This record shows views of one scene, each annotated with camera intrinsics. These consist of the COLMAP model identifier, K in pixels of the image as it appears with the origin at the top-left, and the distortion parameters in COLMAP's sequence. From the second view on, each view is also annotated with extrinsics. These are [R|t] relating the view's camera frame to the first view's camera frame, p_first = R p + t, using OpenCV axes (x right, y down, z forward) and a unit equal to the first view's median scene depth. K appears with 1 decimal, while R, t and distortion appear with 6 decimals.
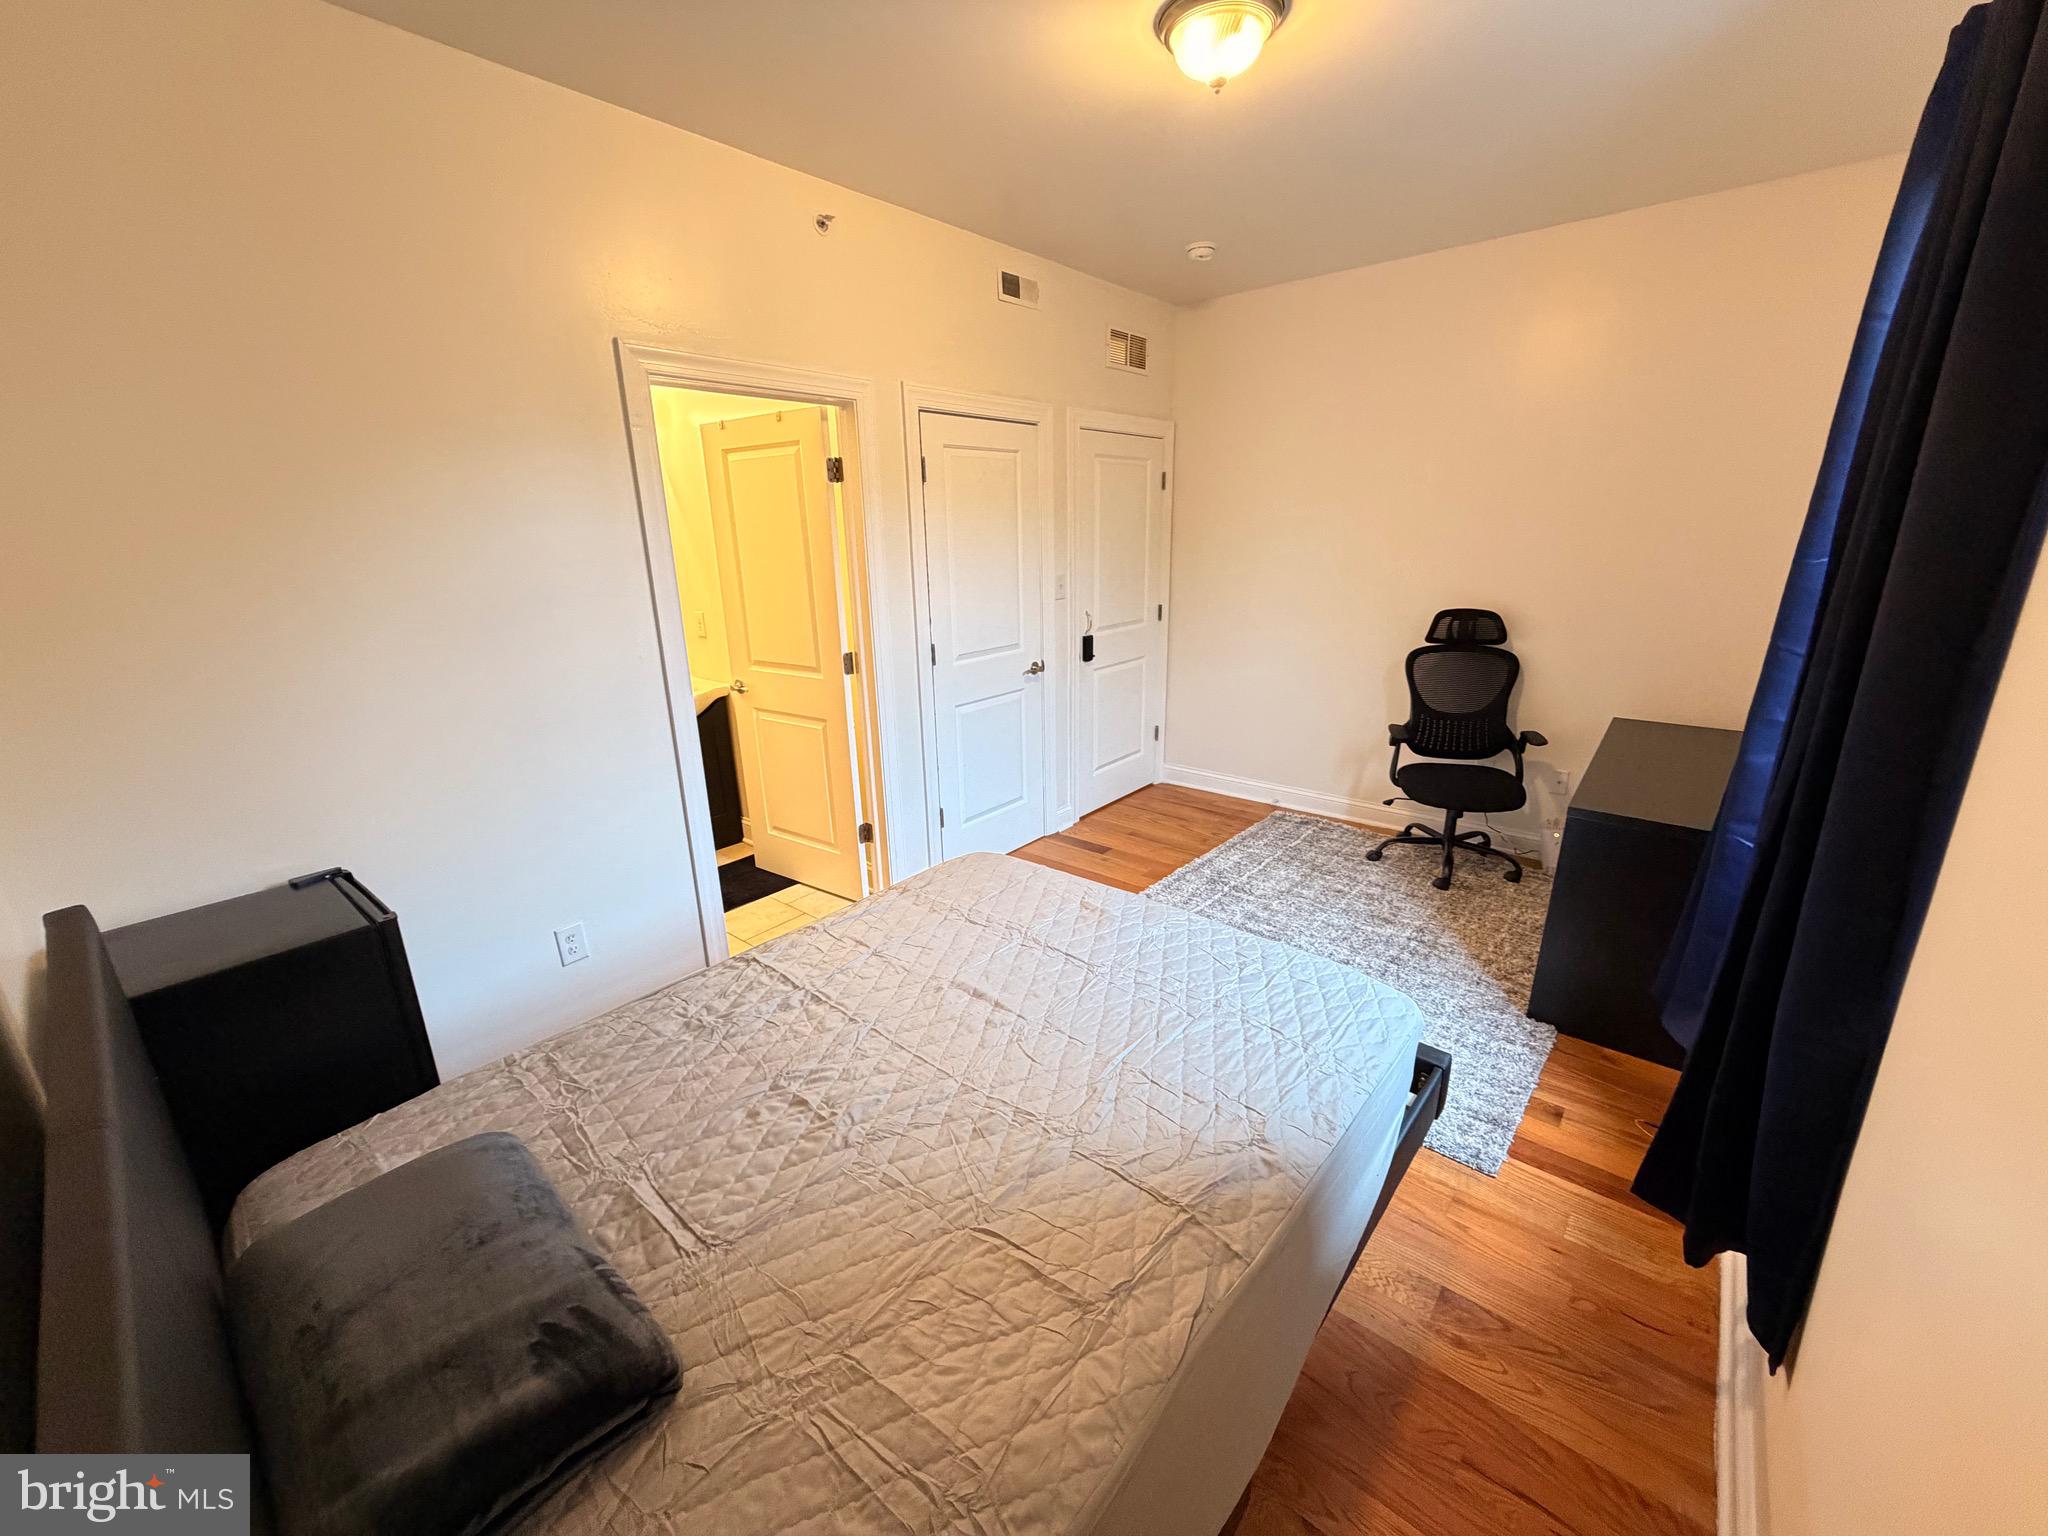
lens RADIAL K [[811.9, 0, 1019.4], [0, 811.9, 766.3], [0, 0, 1]] dist [0.002142, -0.000578]
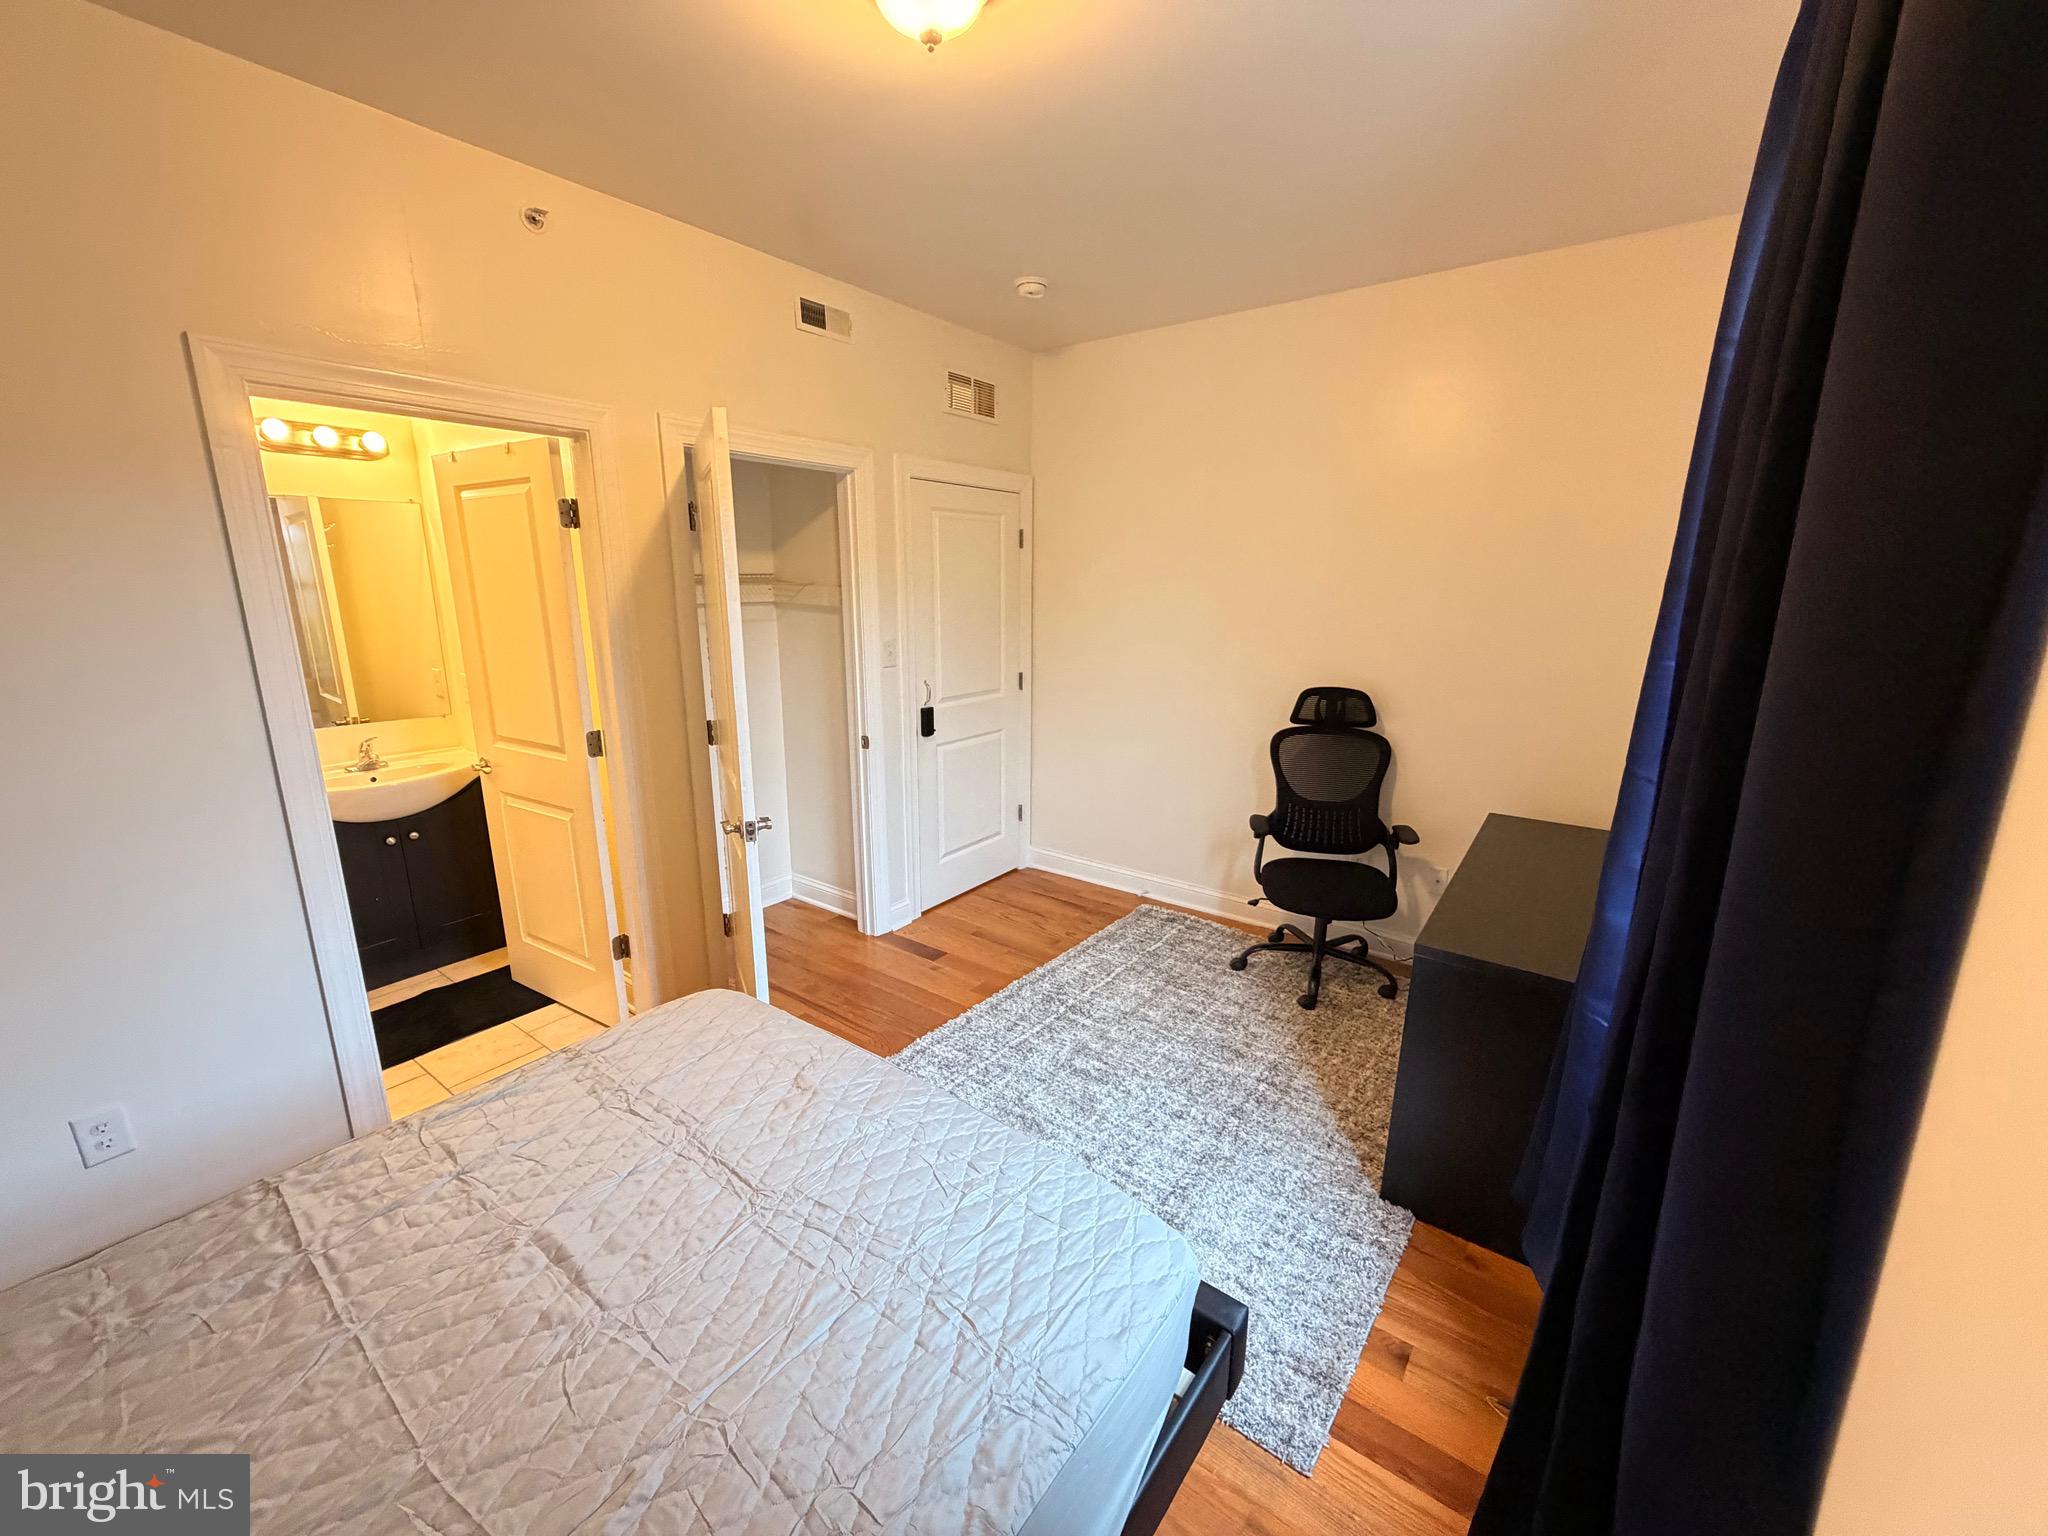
lens RADIAL K [[811.9, 0, 1018.7], [0, 811.9, 766.5], [0, 0, 1]] dist [0.002142, -0.000578]
pose [[0.997924, 0.009890, 0.063634, 0.157909], [-0.005874, 0.997996, -0.062996, -0.051253], [-0.064129, 0.062492, 0.995983, 0.143147]]
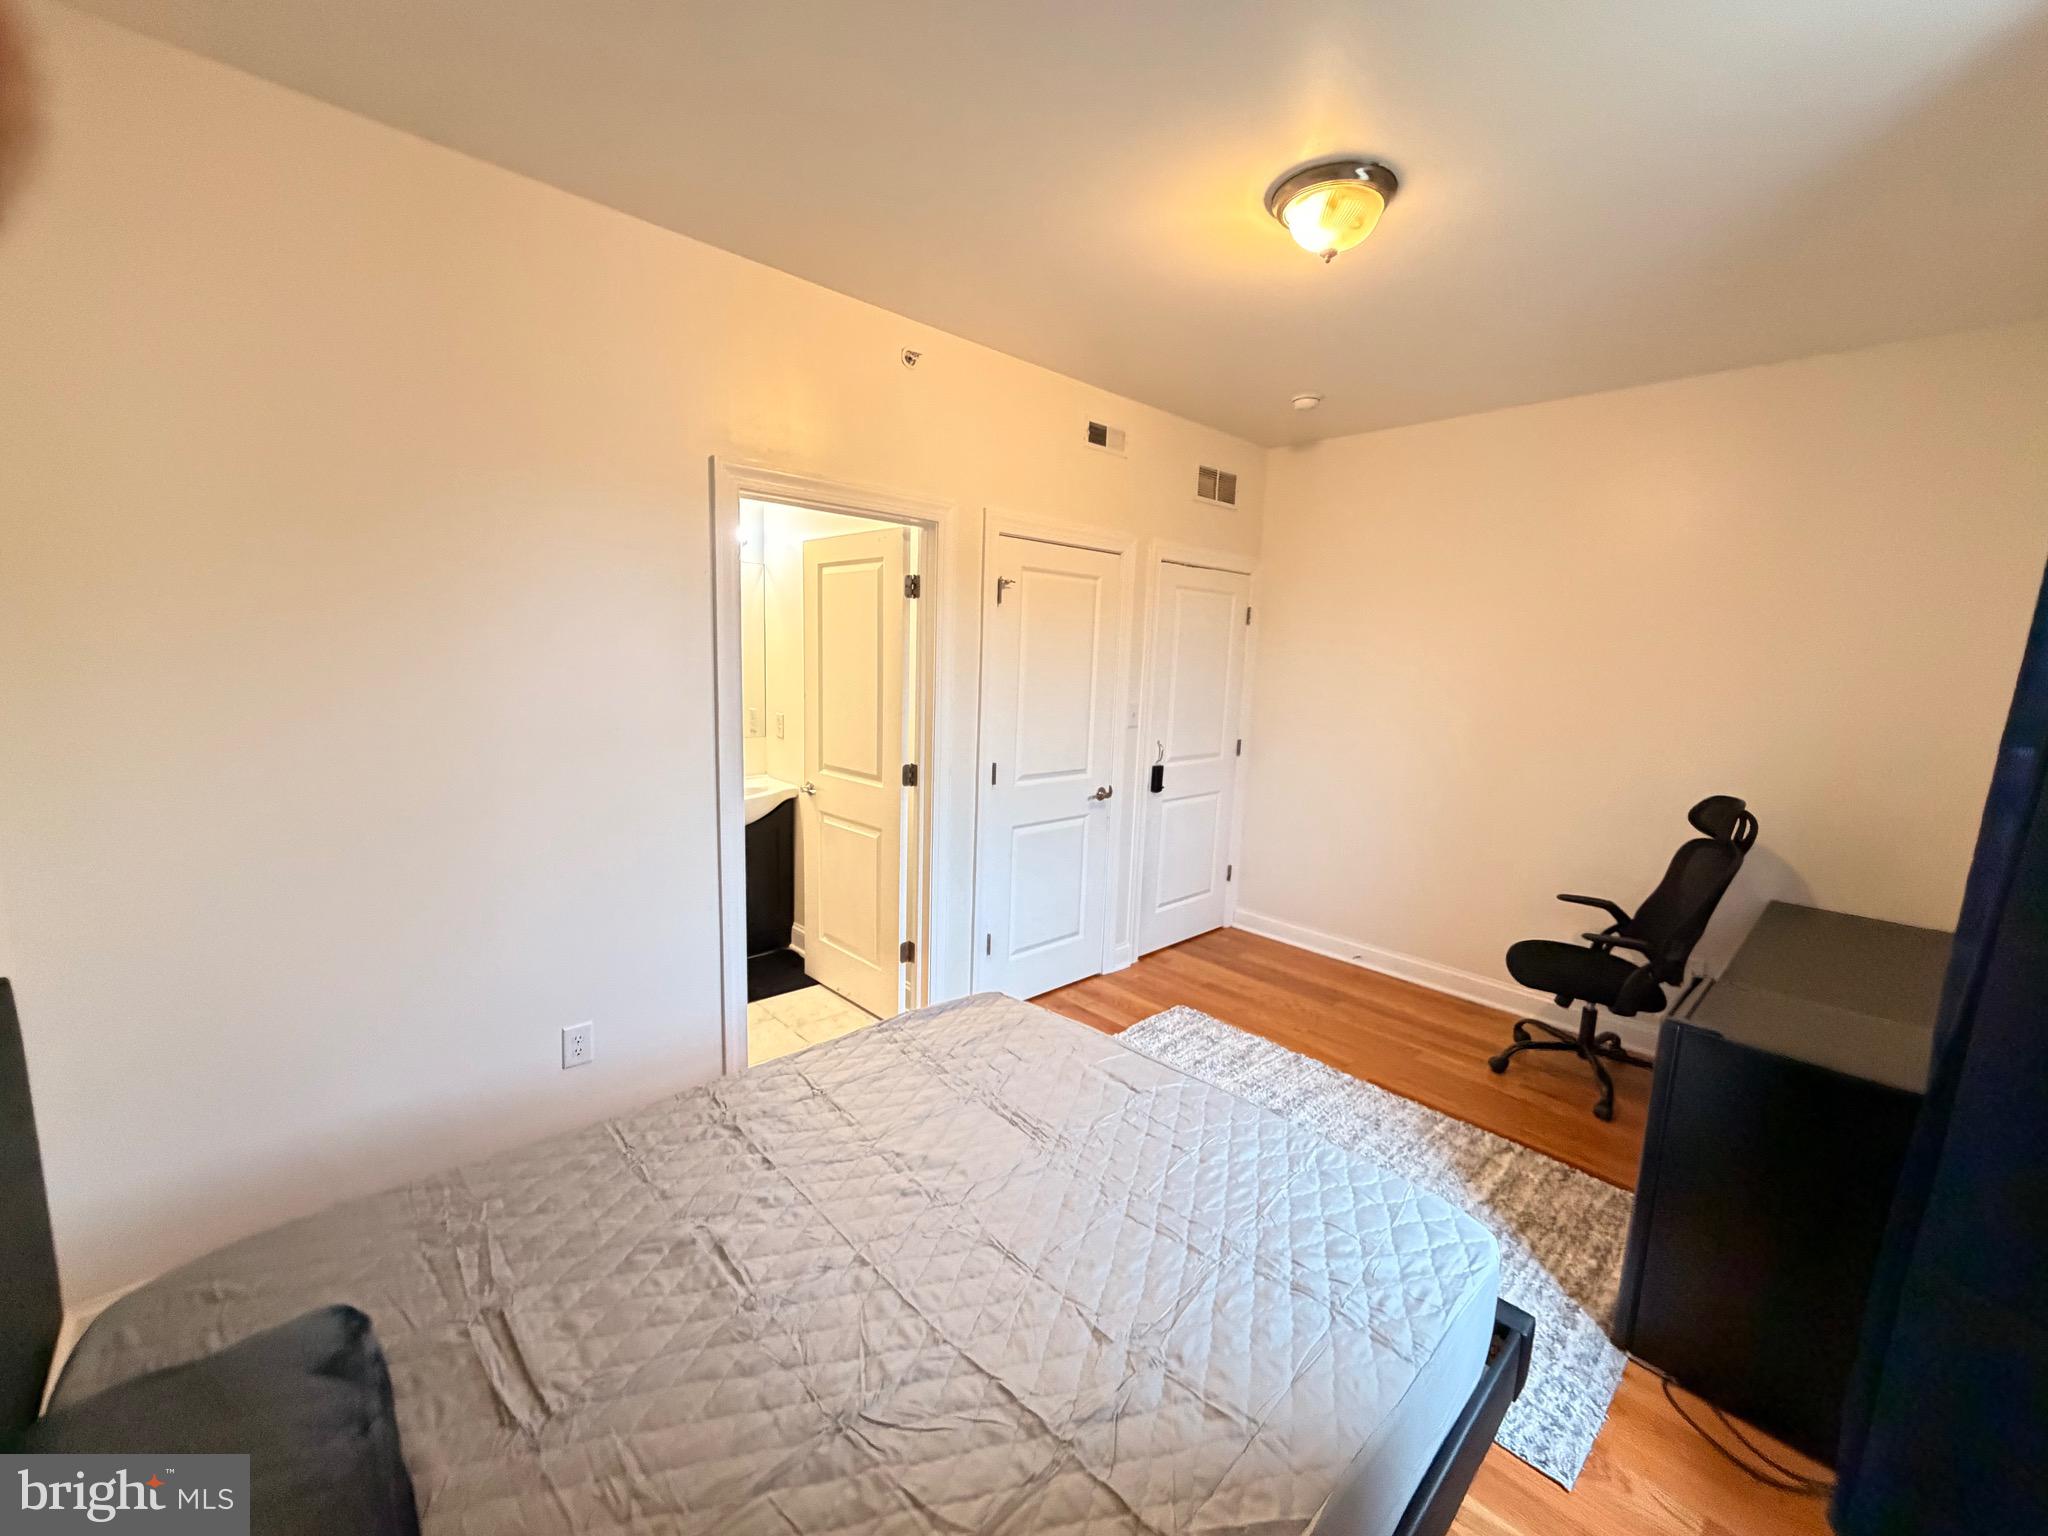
lens RADIAL K [[811.9, 0, 1028.2], [0, 811.9, 769.9], [0, 0, 1]] dist [0.002142, -0.000578]
pose [[0.990837, 0.077140, -0.110871, 0.040832], [-0.091688, 0.986899, -0.132754, -0.015538], [0.099178, 0.141703, 0.984928, 0.042198]]
